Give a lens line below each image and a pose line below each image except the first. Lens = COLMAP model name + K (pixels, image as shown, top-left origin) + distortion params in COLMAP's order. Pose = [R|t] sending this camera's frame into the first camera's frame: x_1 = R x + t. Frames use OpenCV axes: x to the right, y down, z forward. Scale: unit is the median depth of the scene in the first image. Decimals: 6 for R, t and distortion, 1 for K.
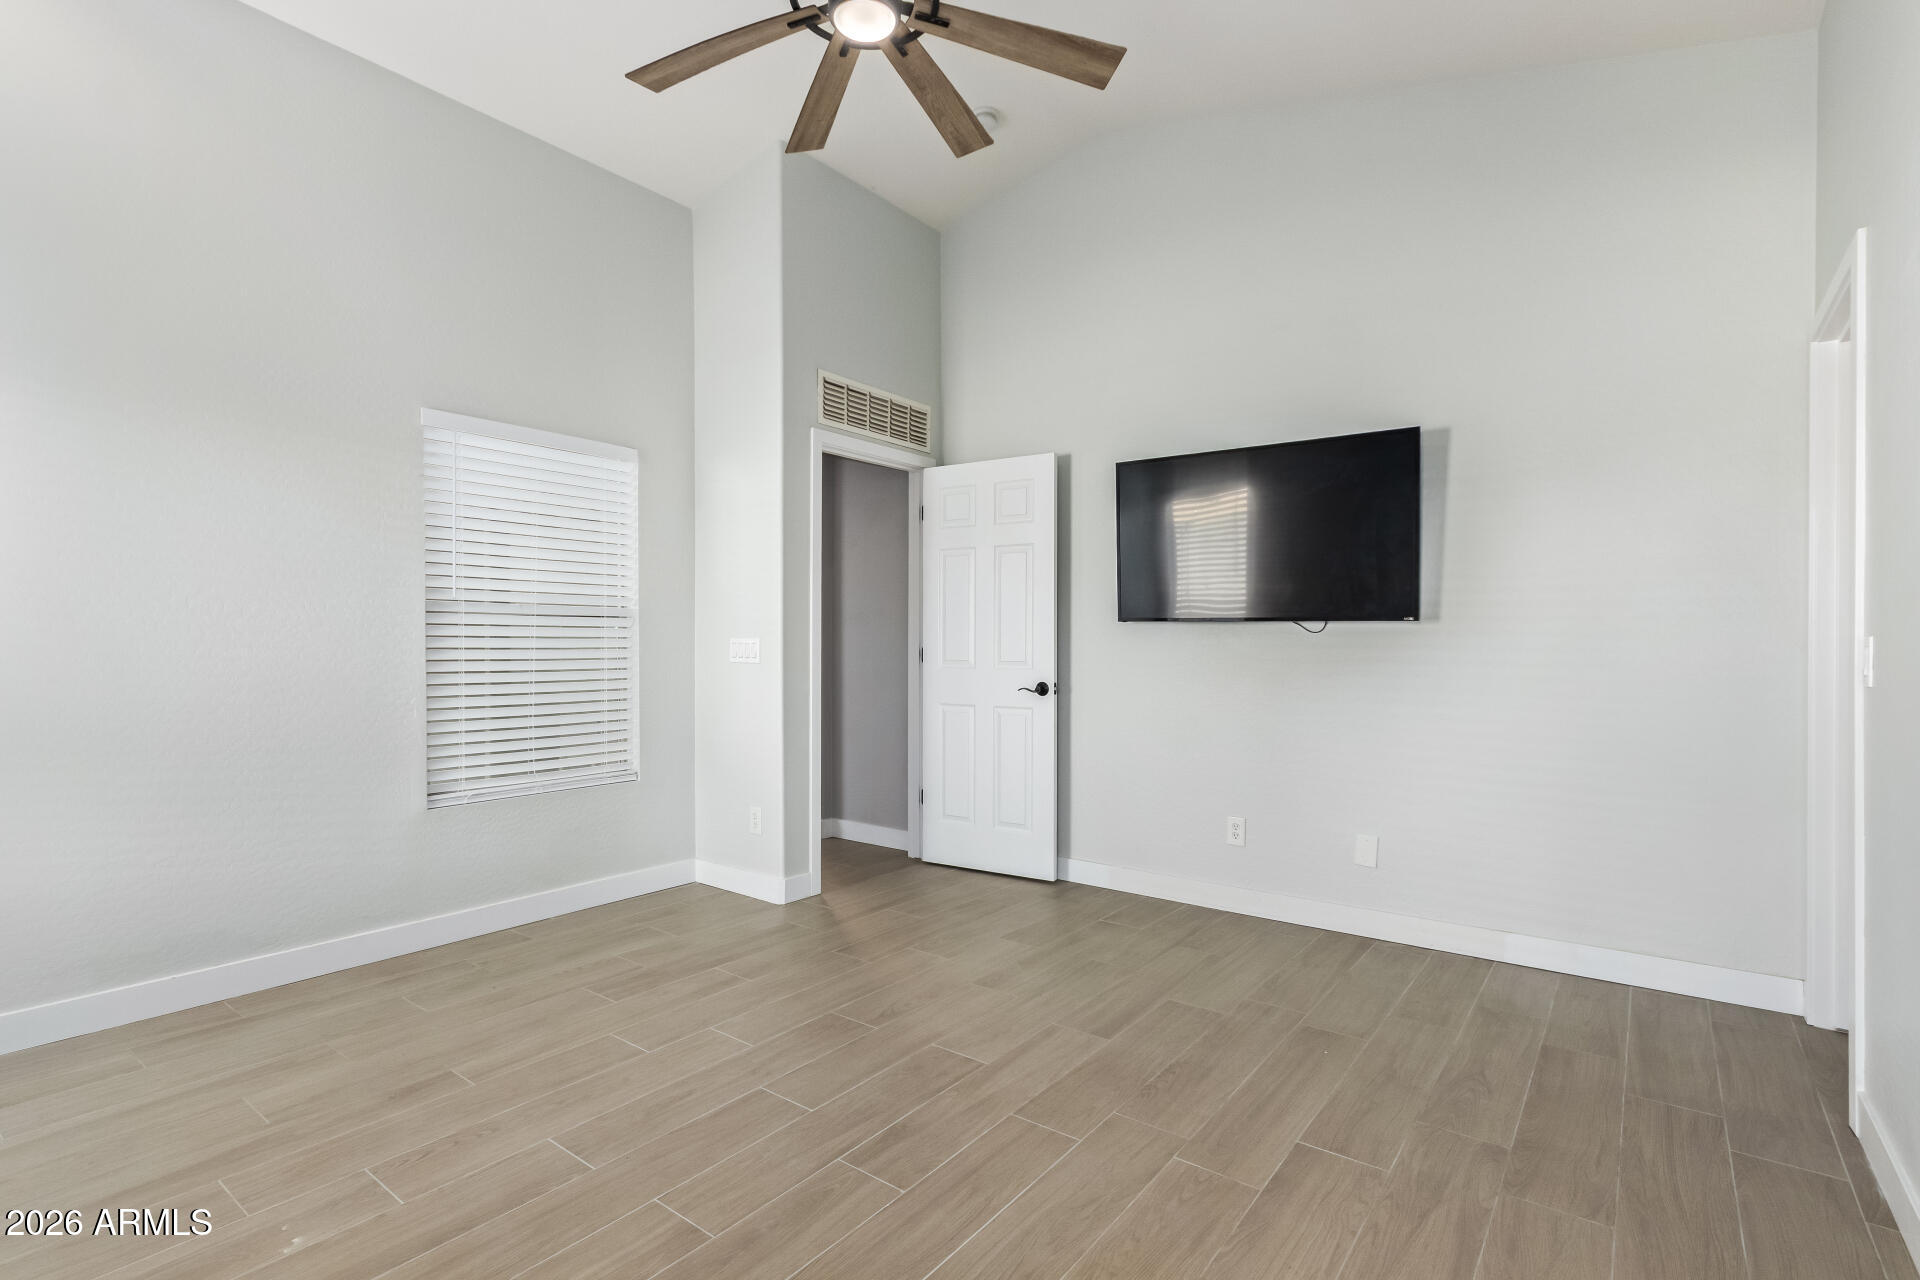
lens RADIAL K [[893.5, 0, 957.1], [0, 893.5, 648.7], [0, 0, 1]] dist [0.003651, 0.001254]
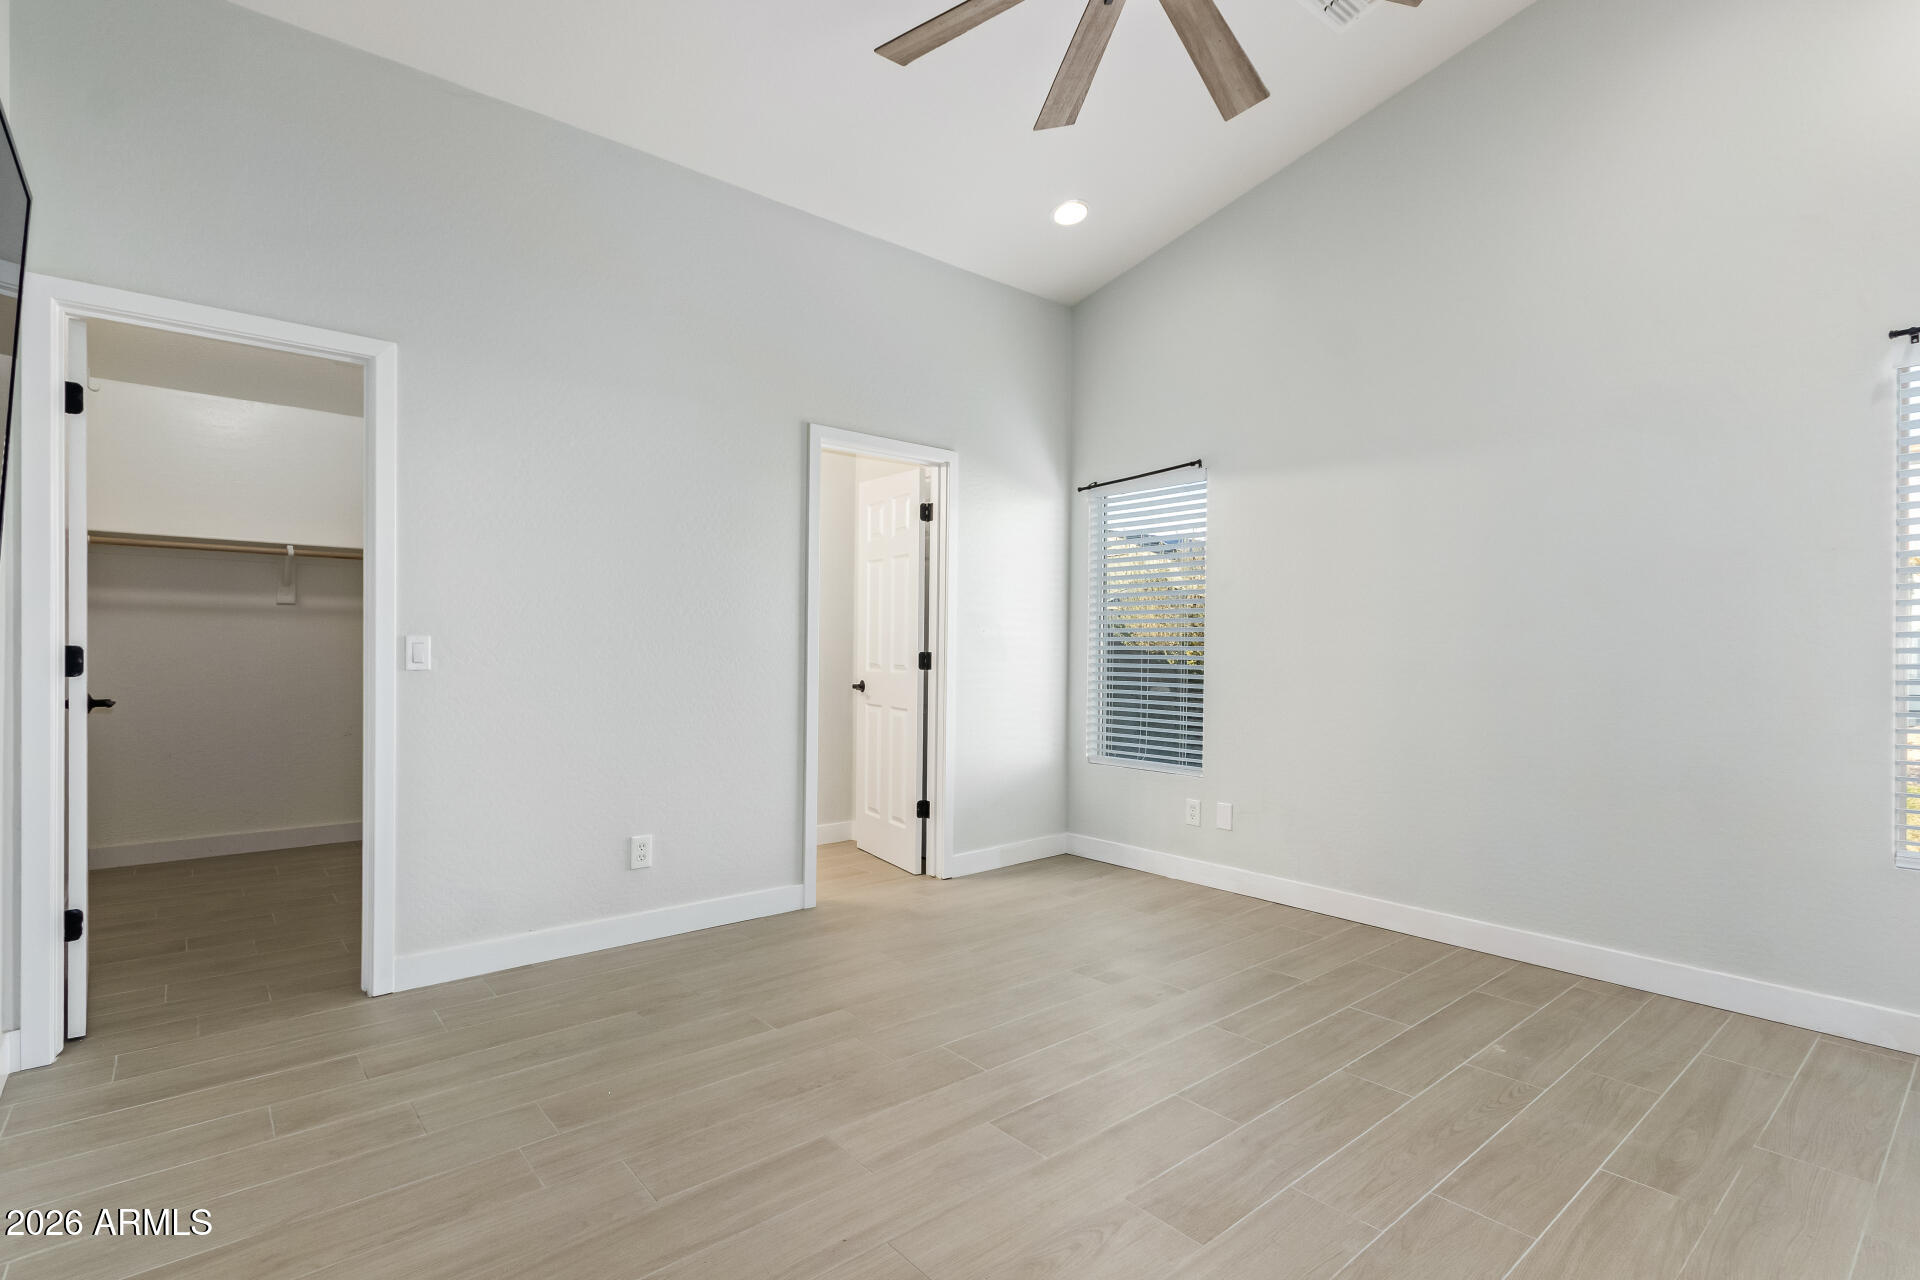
lens RADIAL K [[893.5, 0, 958.0], [0, 893.5, 649.6], [0, 0, 1]] dist [0.003651, 0.001254]
pose [[-0.978309, -0.010344, 0.206893, -0.091958], [-0.009757, 0.999945, 0.003859, 0.000355], [-0.206921, 0.001756, -0.978356, 1.513616]]
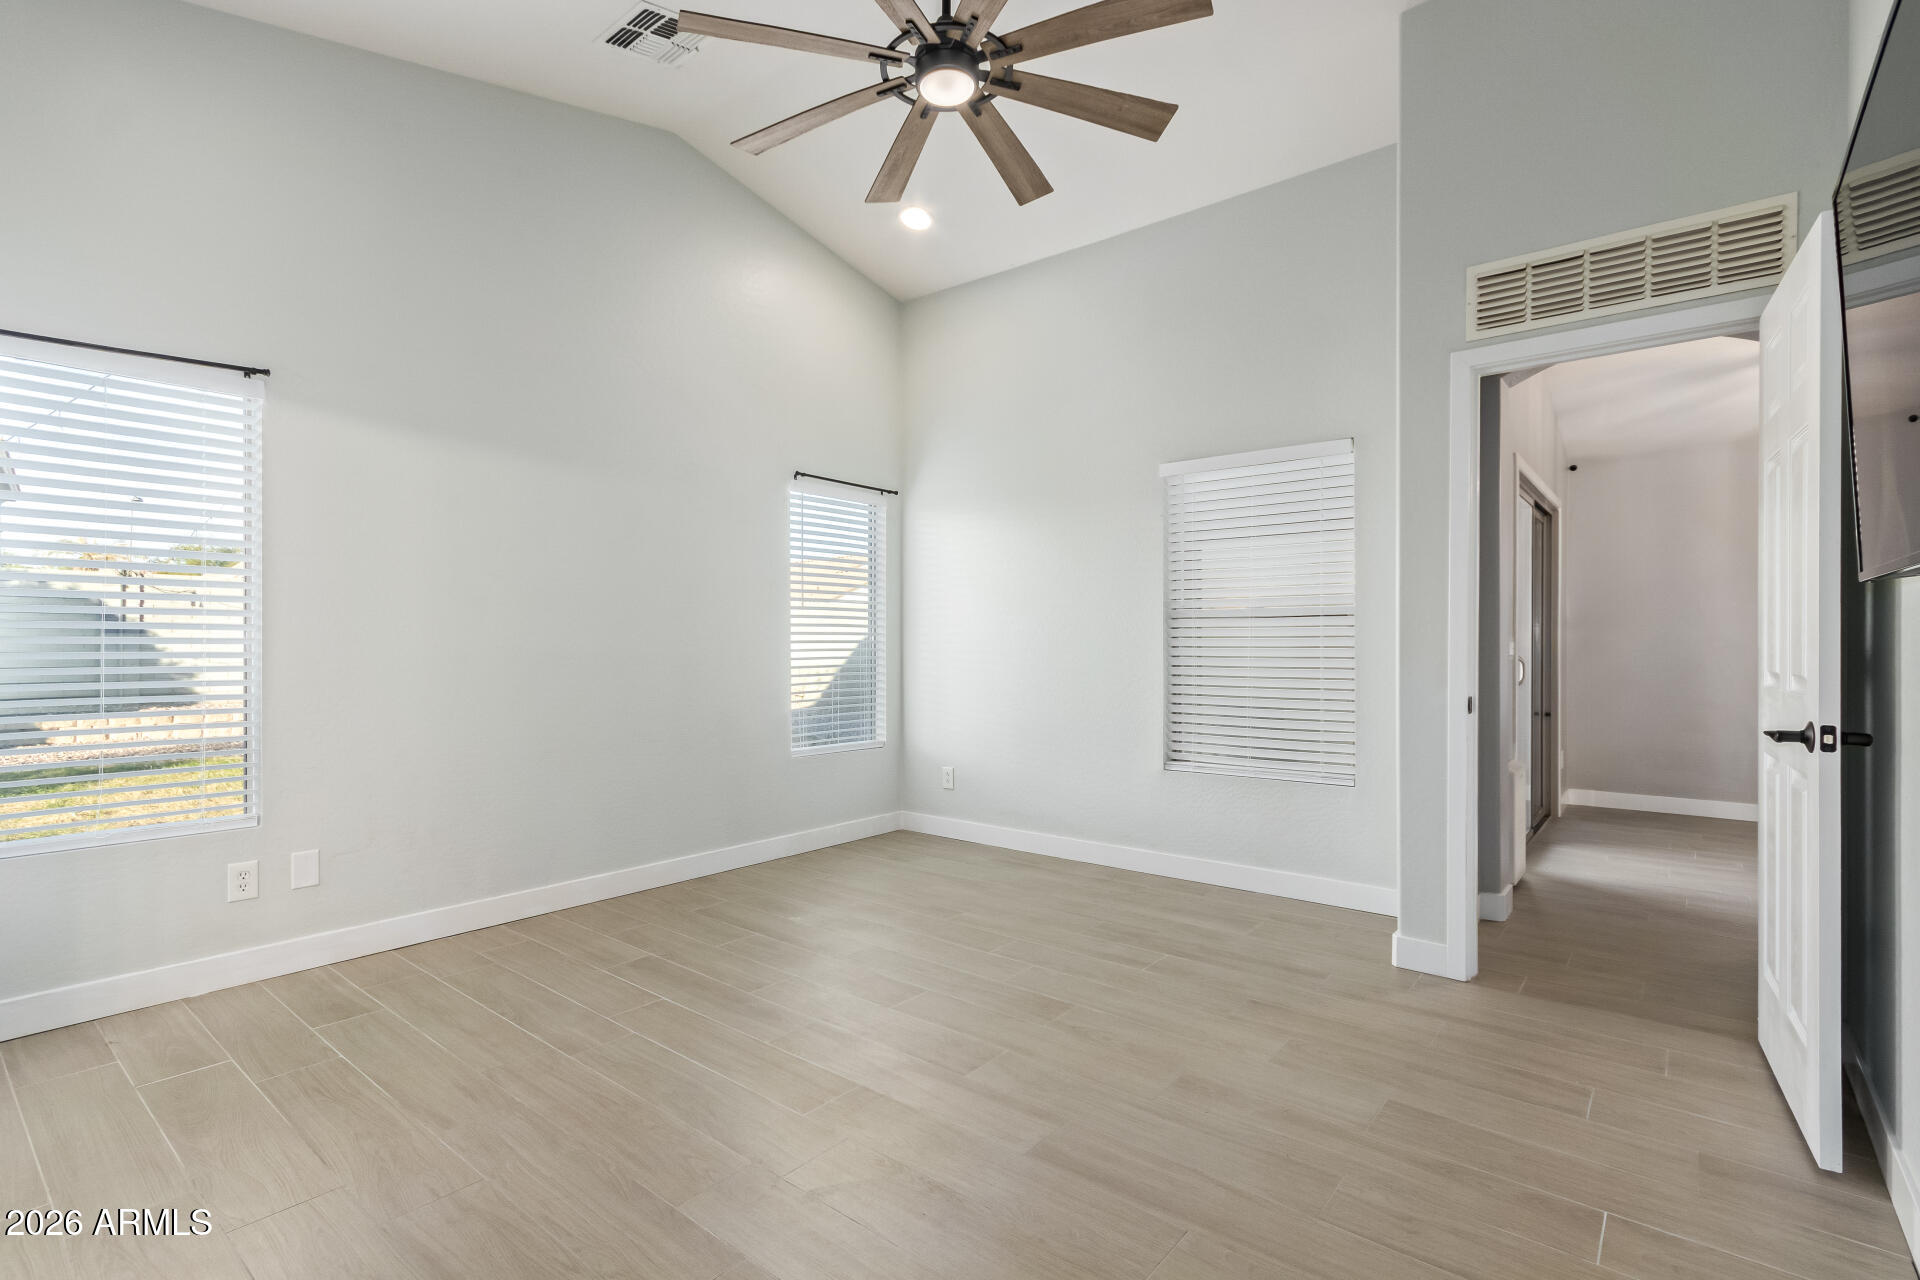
lens RADIAL K [[893.5, 0, 971.9], [0, 893.5, 646.6], [0, 0, 1]] dist [0.003651, 0.001254]
pose [[-0.016670, -0.001134, -0.999860, 0.808051], [-0.007213, 0.999973, -0.001014, 0.003374], [0.999835, 0.007195, -0.016677, 0.831612]]
